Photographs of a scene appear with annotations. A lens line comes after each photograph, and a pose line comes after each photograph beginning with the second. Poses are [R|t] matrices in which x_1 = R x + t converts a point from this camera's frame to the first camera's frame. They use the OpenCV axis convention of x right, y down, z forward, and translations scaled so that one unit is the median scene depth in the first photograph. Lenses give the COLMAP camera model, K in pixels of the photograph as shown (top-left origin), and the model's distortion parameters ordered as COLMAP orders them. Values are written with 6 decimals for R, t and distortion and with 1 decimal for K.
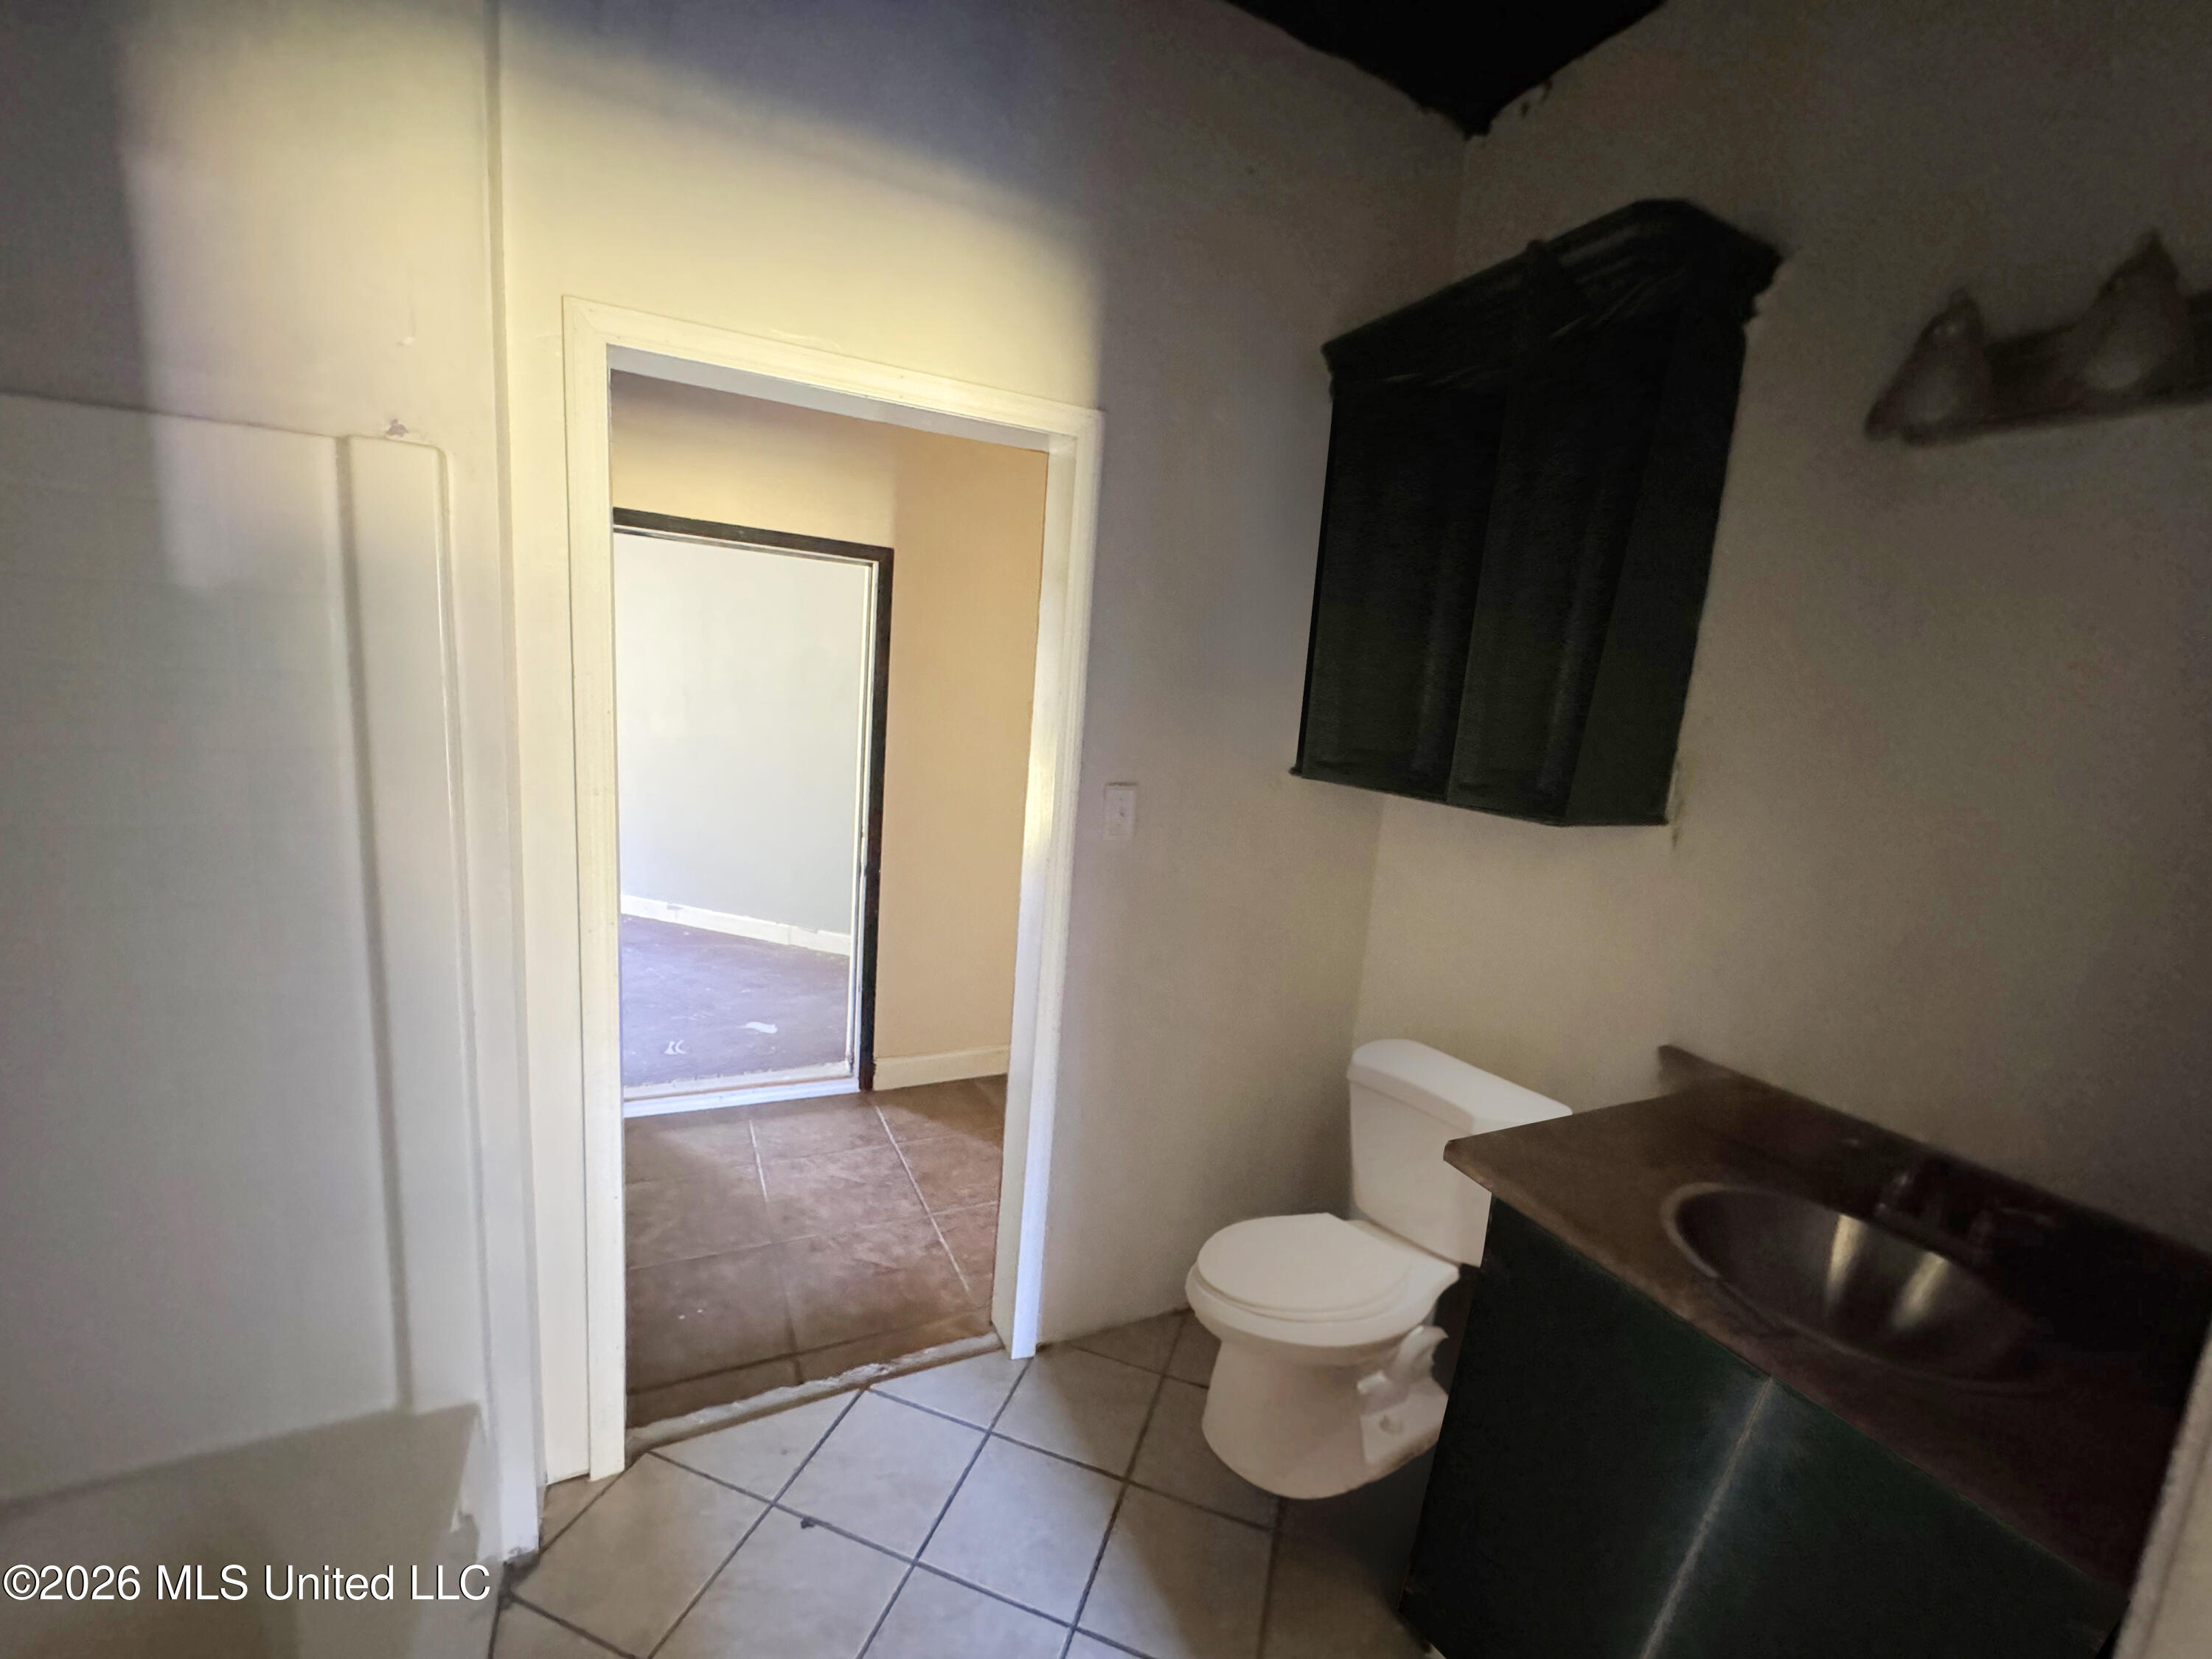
lens RADIAL K [[889.5, 0, 1104.4], [0, 889.5, 828.0], [0, 0, 1]] dist [-0.002165, 0.000315]
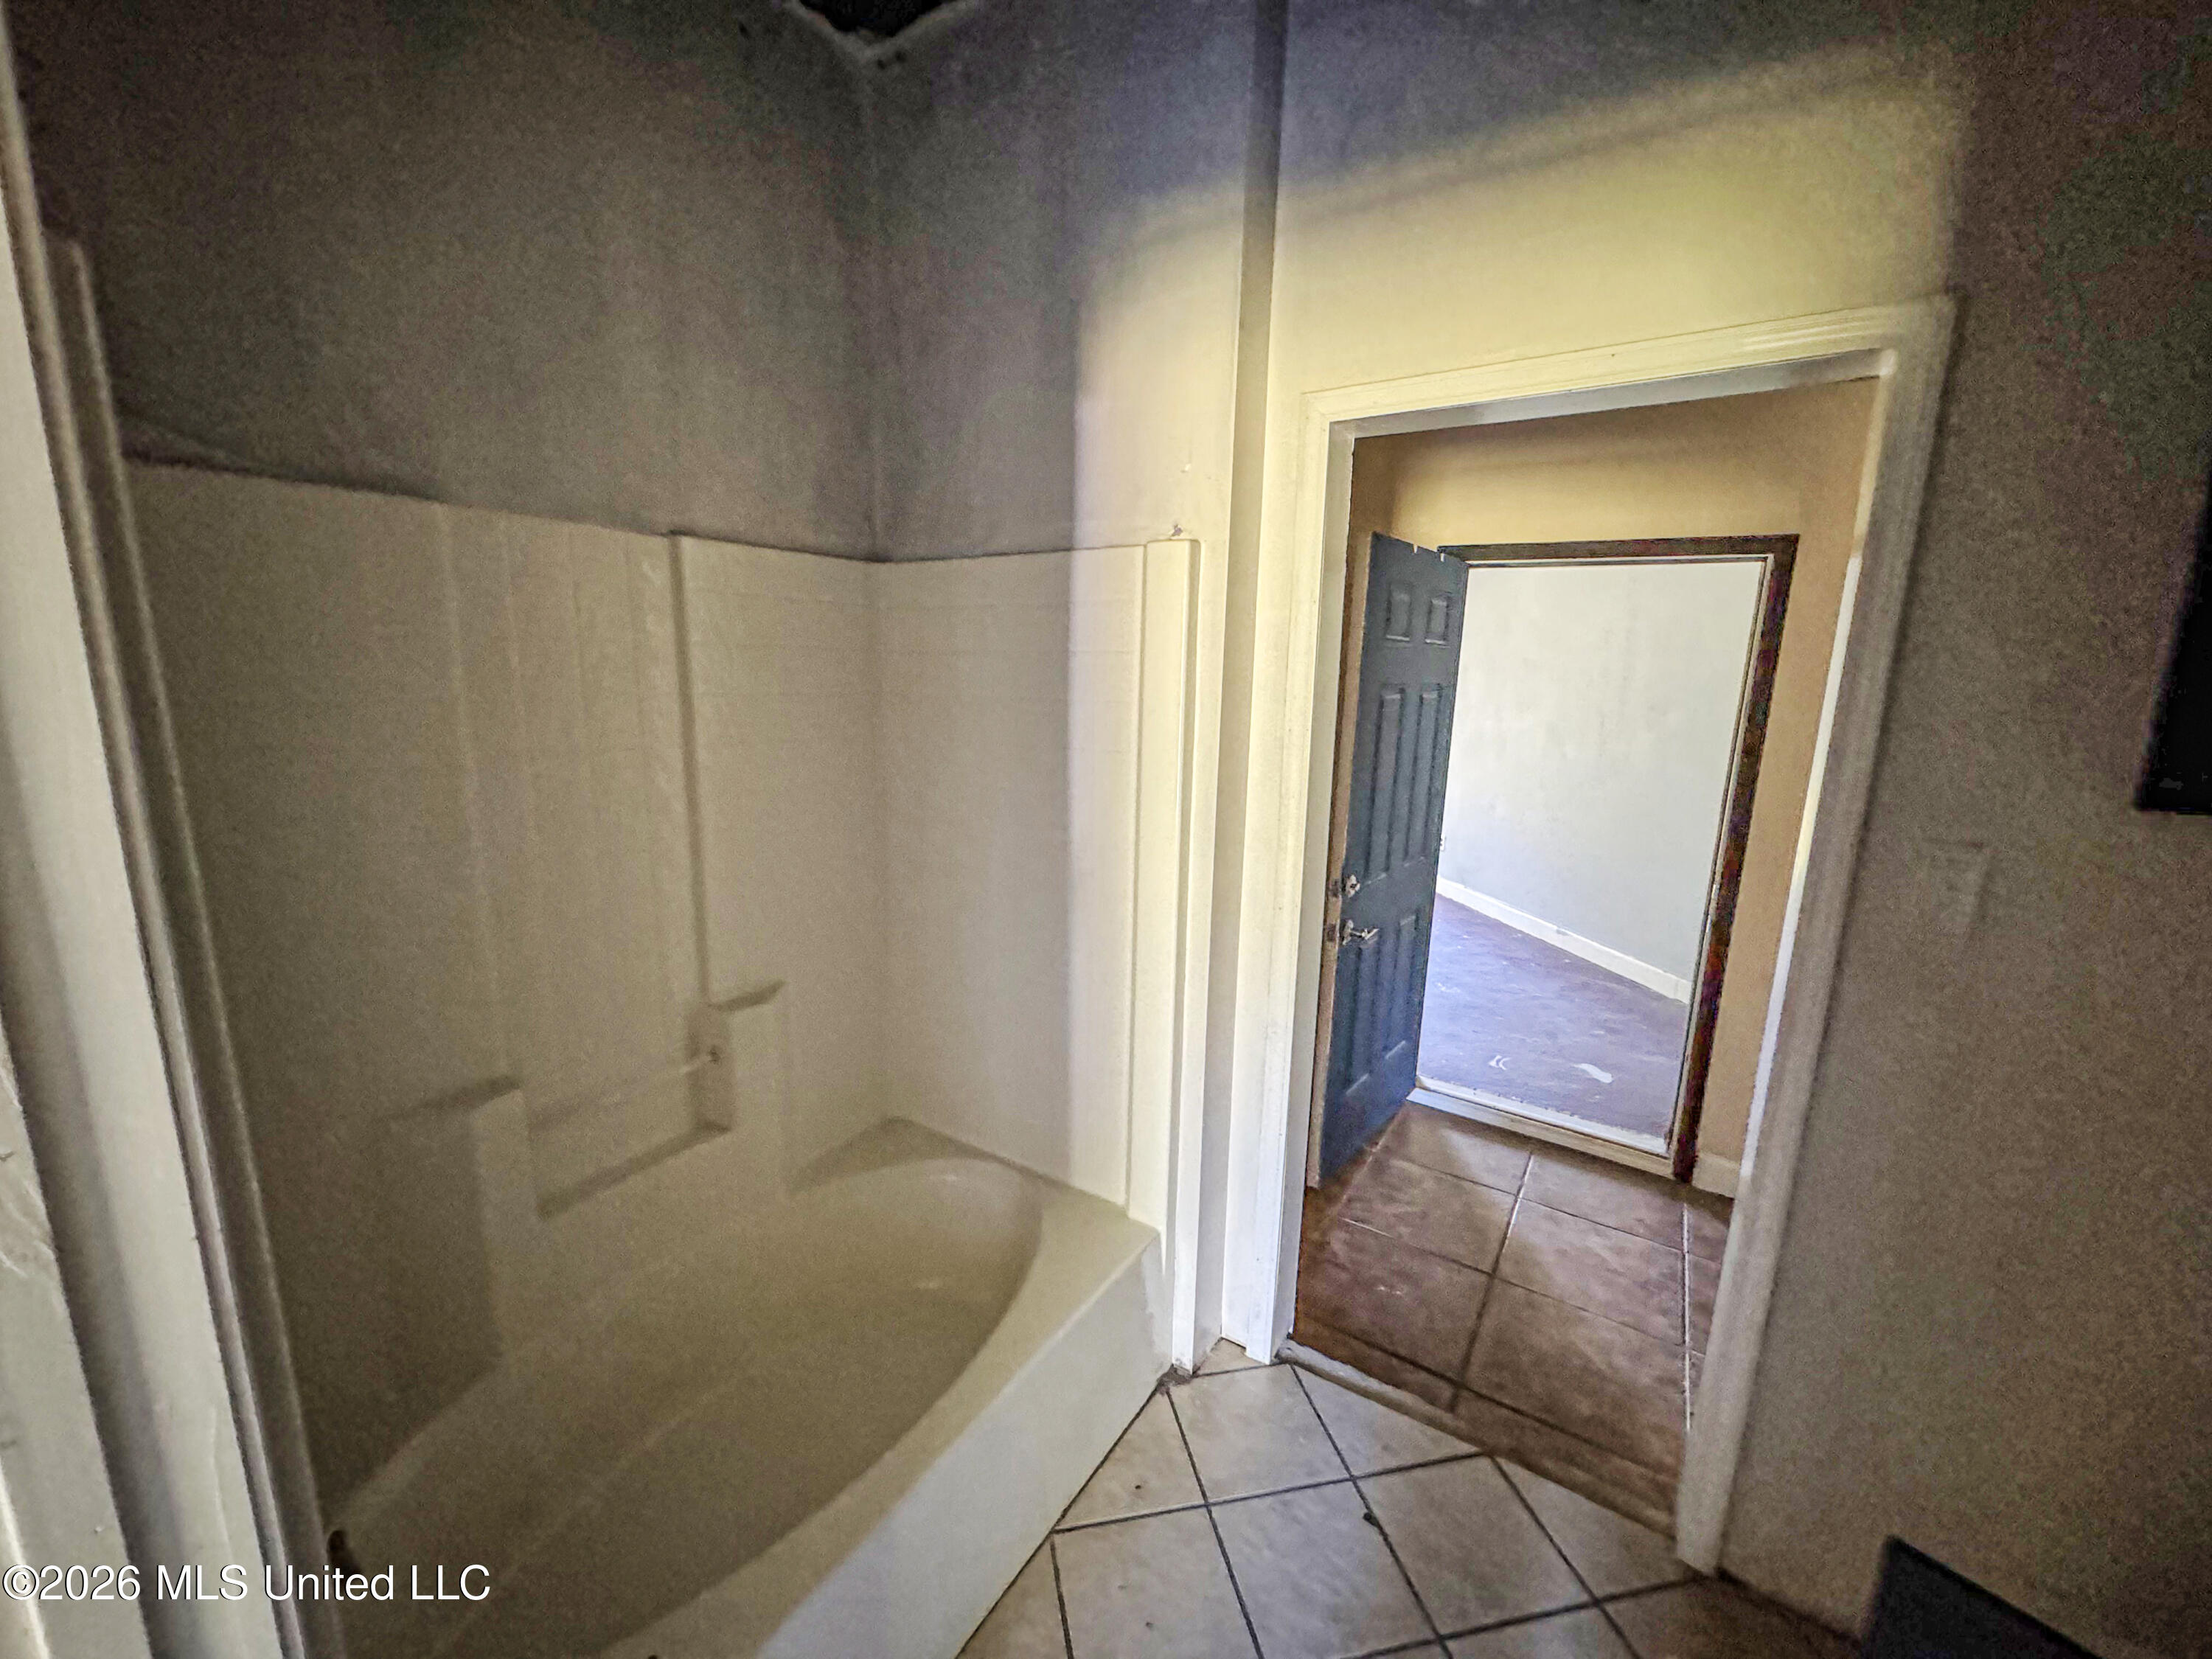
lens RADIAL K [[889.5, 0, 1104.4], [0, 889.5, 828.0], [0, 0, 1]] dist [-0.002165, 0.000315]
pose [[0.509808, 0.098572, -0.854622, 0.192132], [-0.123388, 0.991521, 0.040758, -0.007302], [0.851394, 0.084671, 0.517648, 0.088237]]
